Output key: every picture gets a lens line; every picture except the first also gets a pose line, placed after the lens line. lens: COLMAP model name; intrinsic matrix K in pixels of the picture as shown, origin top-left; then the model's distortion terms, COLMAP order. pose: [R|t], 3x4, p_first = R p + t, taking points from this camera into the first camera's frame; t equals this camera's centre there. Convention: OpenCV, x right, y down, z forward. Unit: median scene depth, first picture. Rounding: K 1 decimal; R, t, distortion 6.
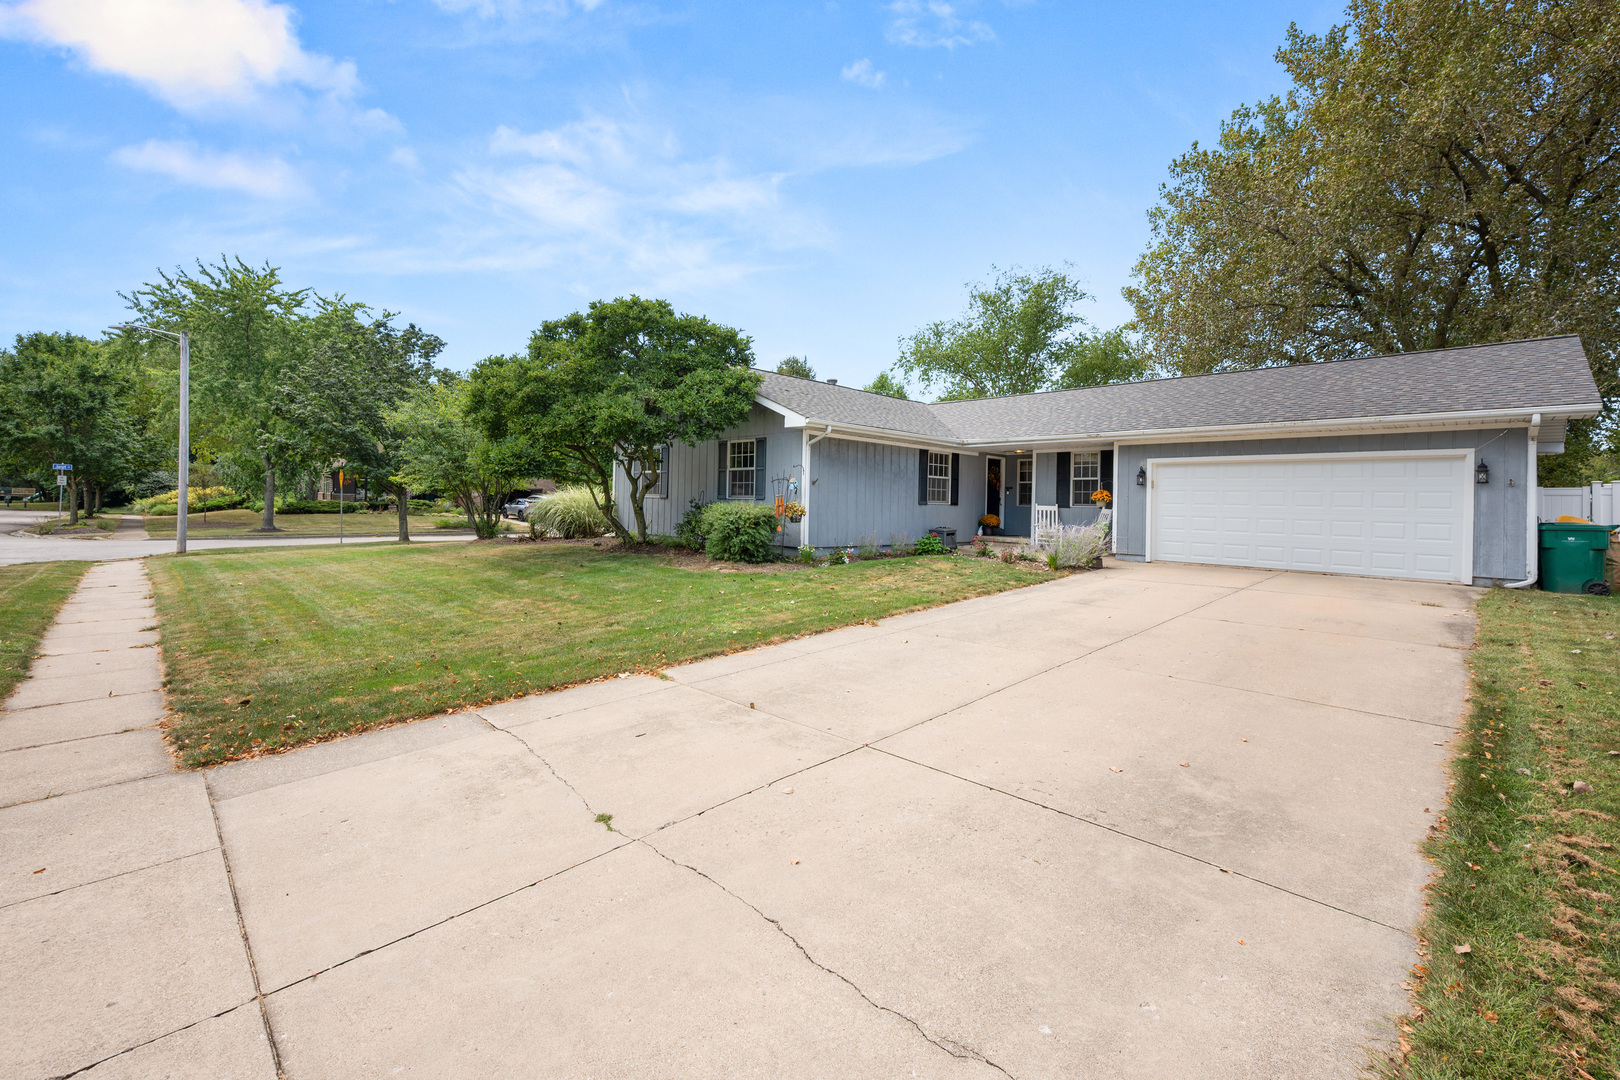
lens RADIAL K [[665.9, 0, 789.0], [0, 665.9, 498.5], [0, 0, 1]] dist [-0.001014, 0.000010]
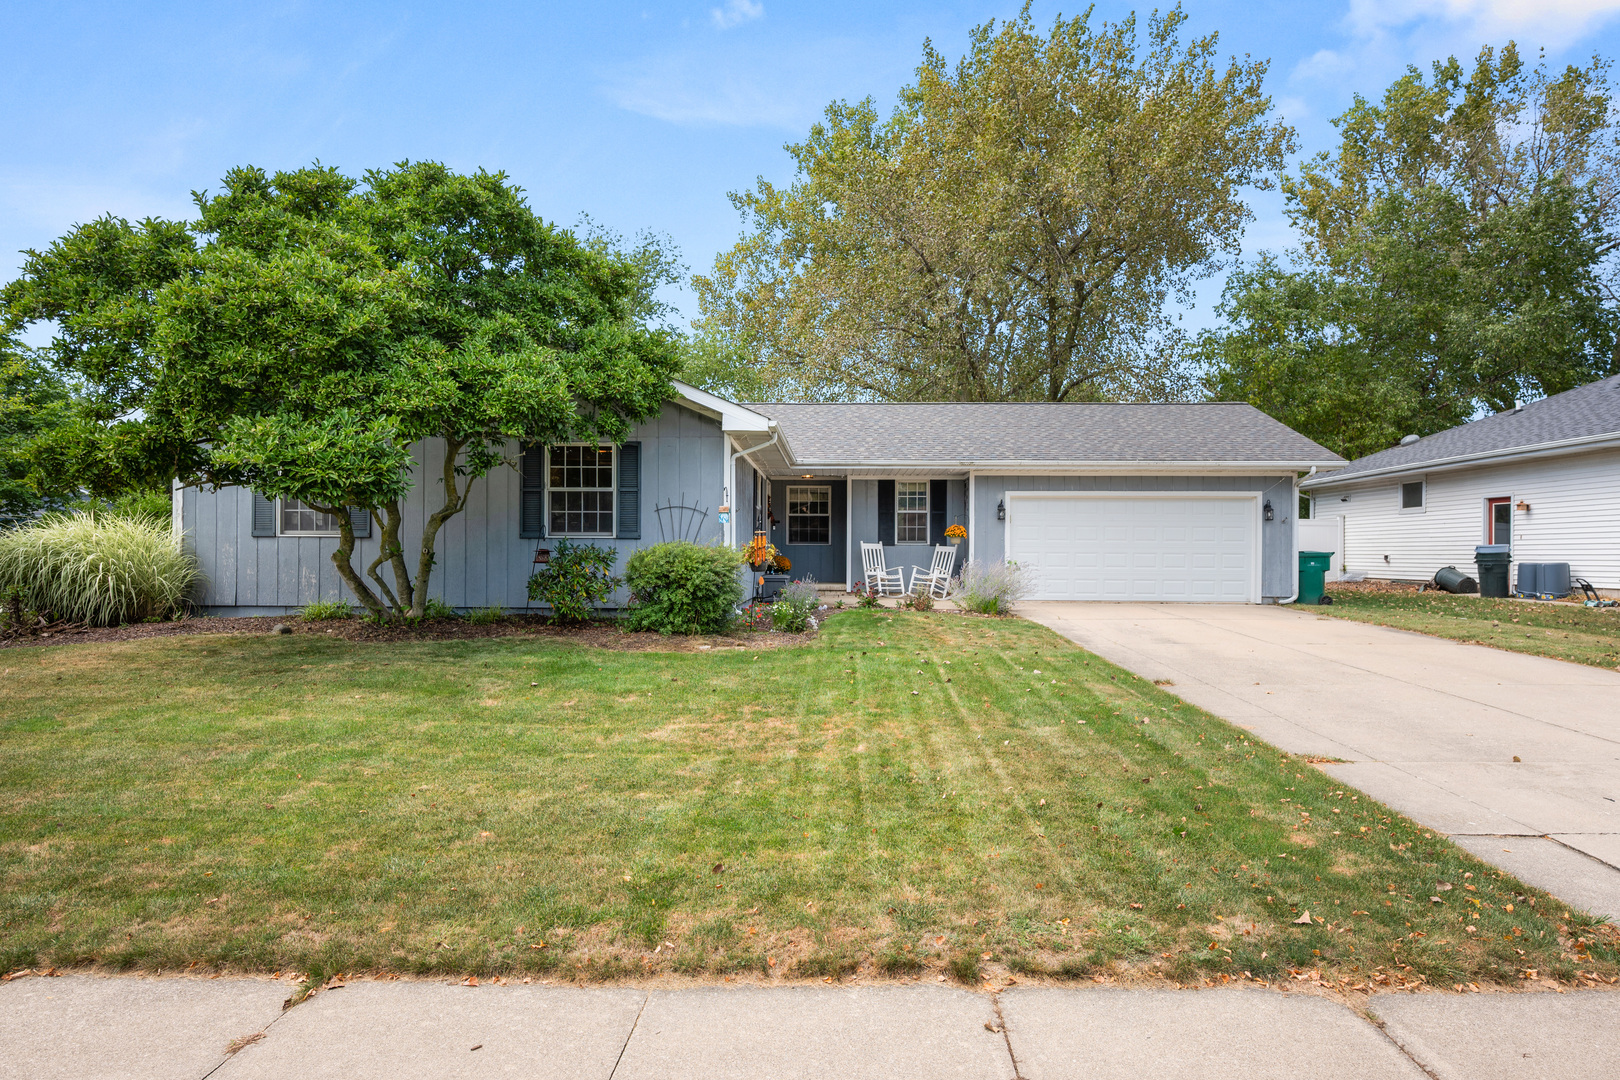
lens RADIAL K [[922.6, 0, 813.4], [0, 922.6, 542.6], [0, 0, 1]] dist [0.031174, 0.000652]
pose [[0.729153, -0.010272, 0.684274, -0.534408], [0.005772, 0.999944, 0.008859, -0.001116], [-0.684326, -0.002510, 0.729172, 0.234575]]
